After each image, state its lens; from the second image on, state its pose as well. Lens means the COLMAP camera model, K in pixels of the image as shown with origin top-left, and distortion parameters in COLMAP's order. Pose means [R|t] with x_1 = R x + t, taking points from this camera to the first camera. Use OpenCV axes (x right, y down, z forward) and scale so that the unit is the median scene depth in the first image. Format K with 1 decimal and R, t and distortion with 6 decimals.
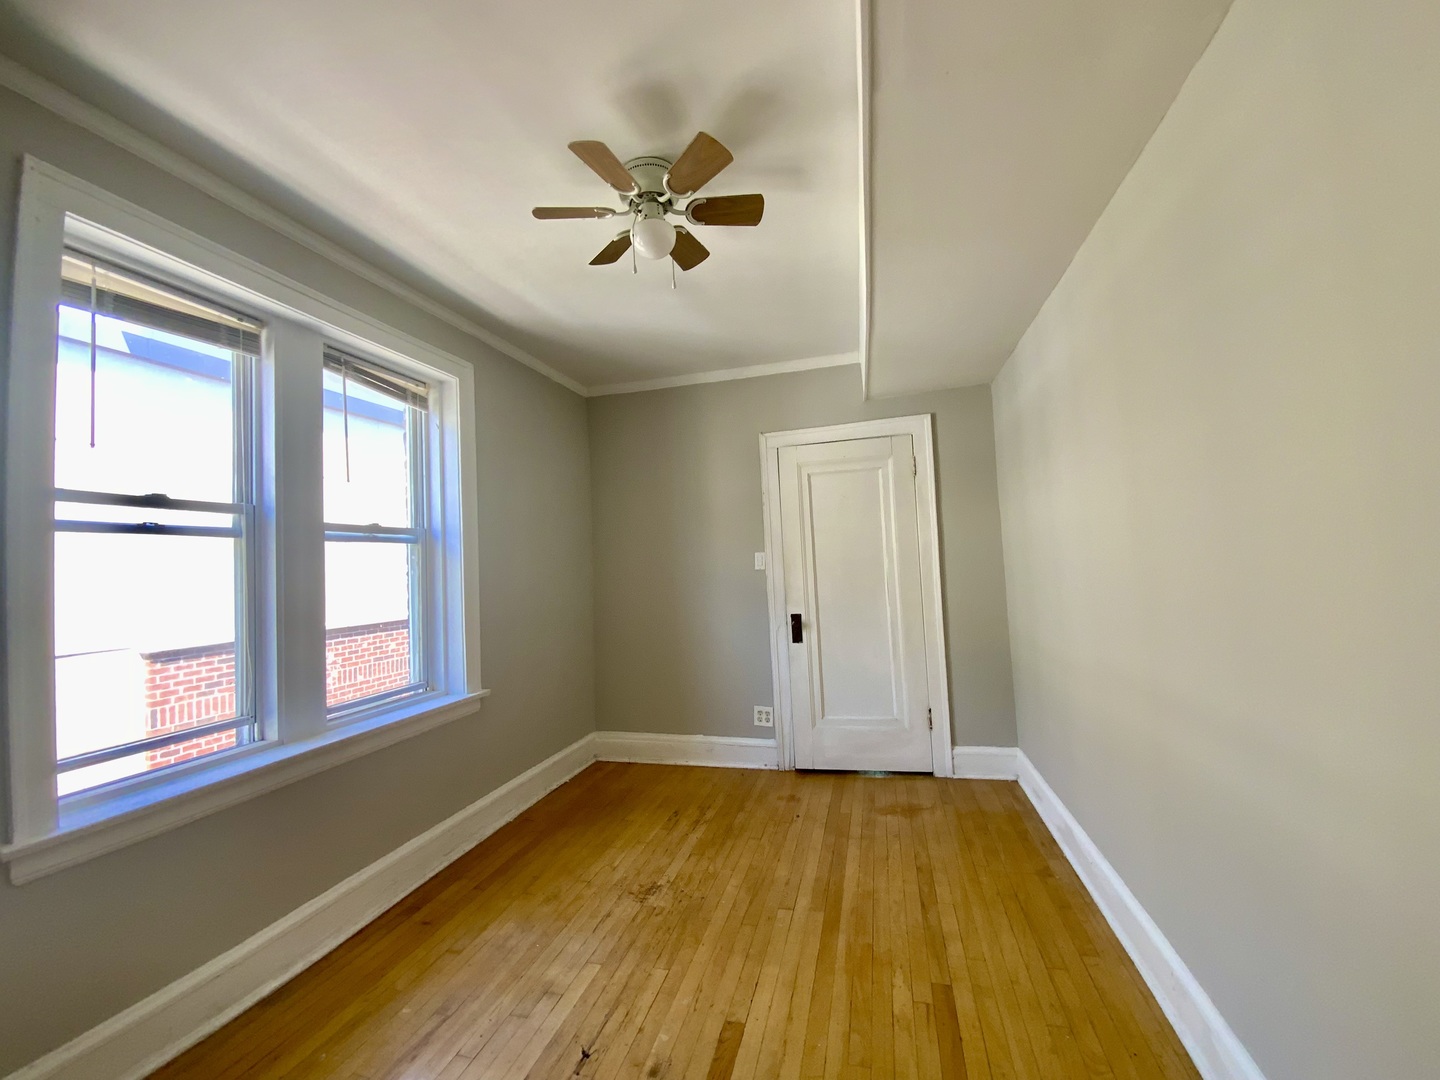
lens RADIAL K [[586.1, 0, 718.2], [0, 586.1, 539.2], [0, 0, 1]] dist [0.046360, -0.026712]
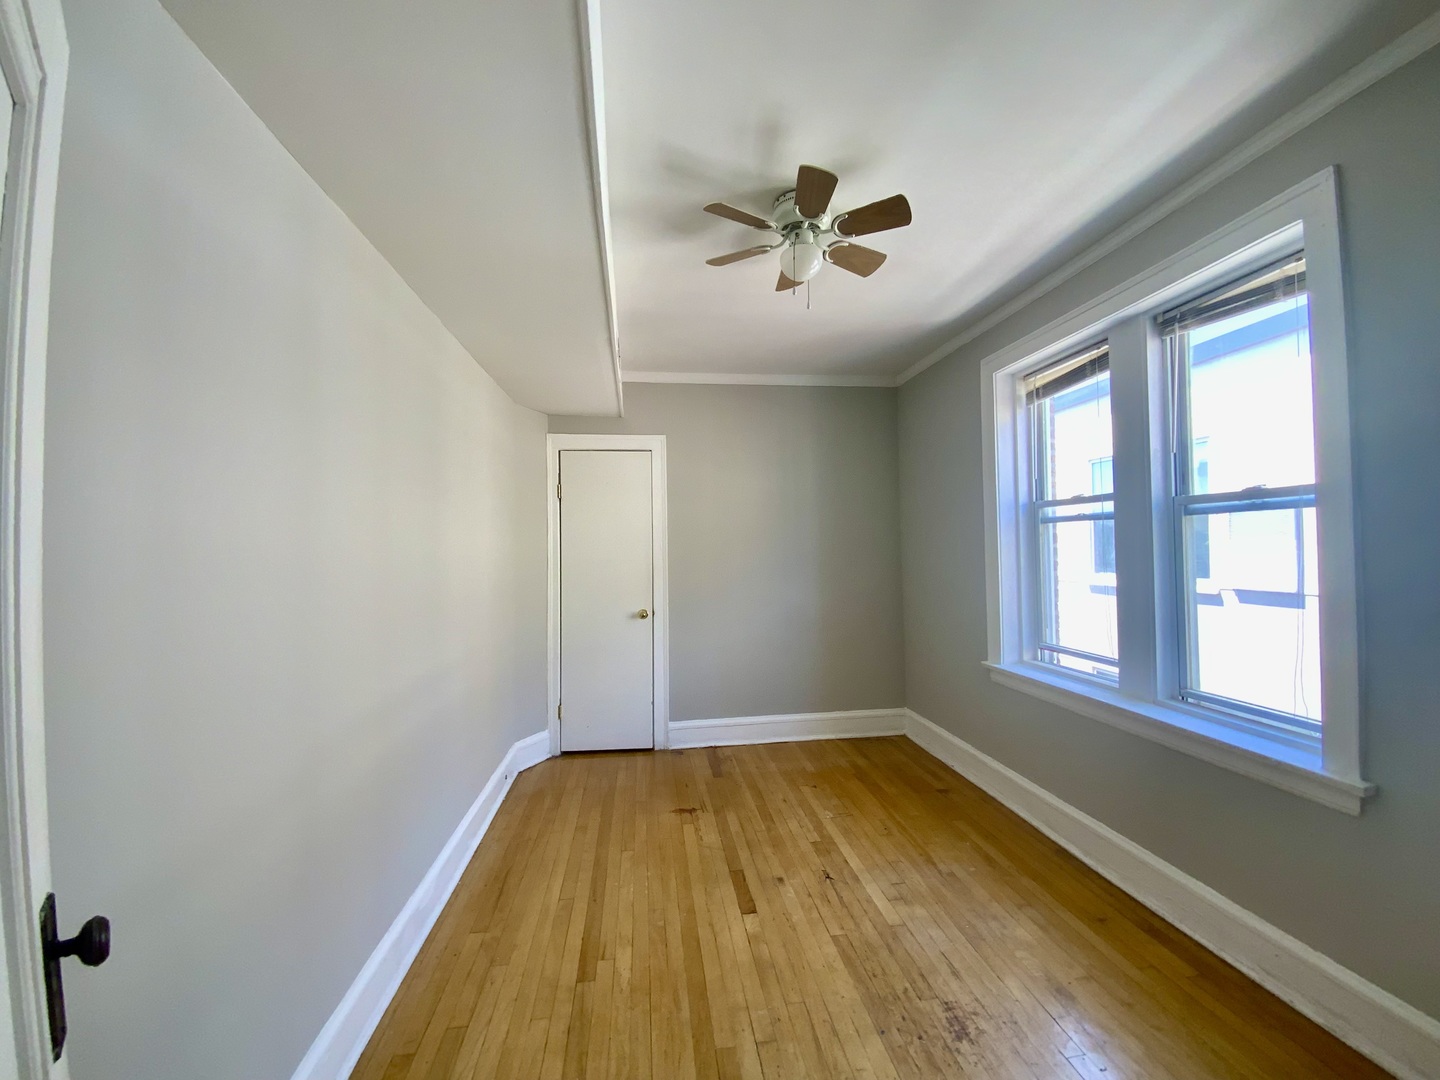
lens RADIAL K [[586.1, 0, 718.2], [0, 586.1, 539.2], [0, 0, 1]] dist [0.046360, -0.026712]
pose [[-0.920284, 0.053384, -0.387592, 0.464858], [0.074854, 0.996372, -0.040500, 0.027731], [0.384024, -0.066284, -0.920941, 1.867774]]
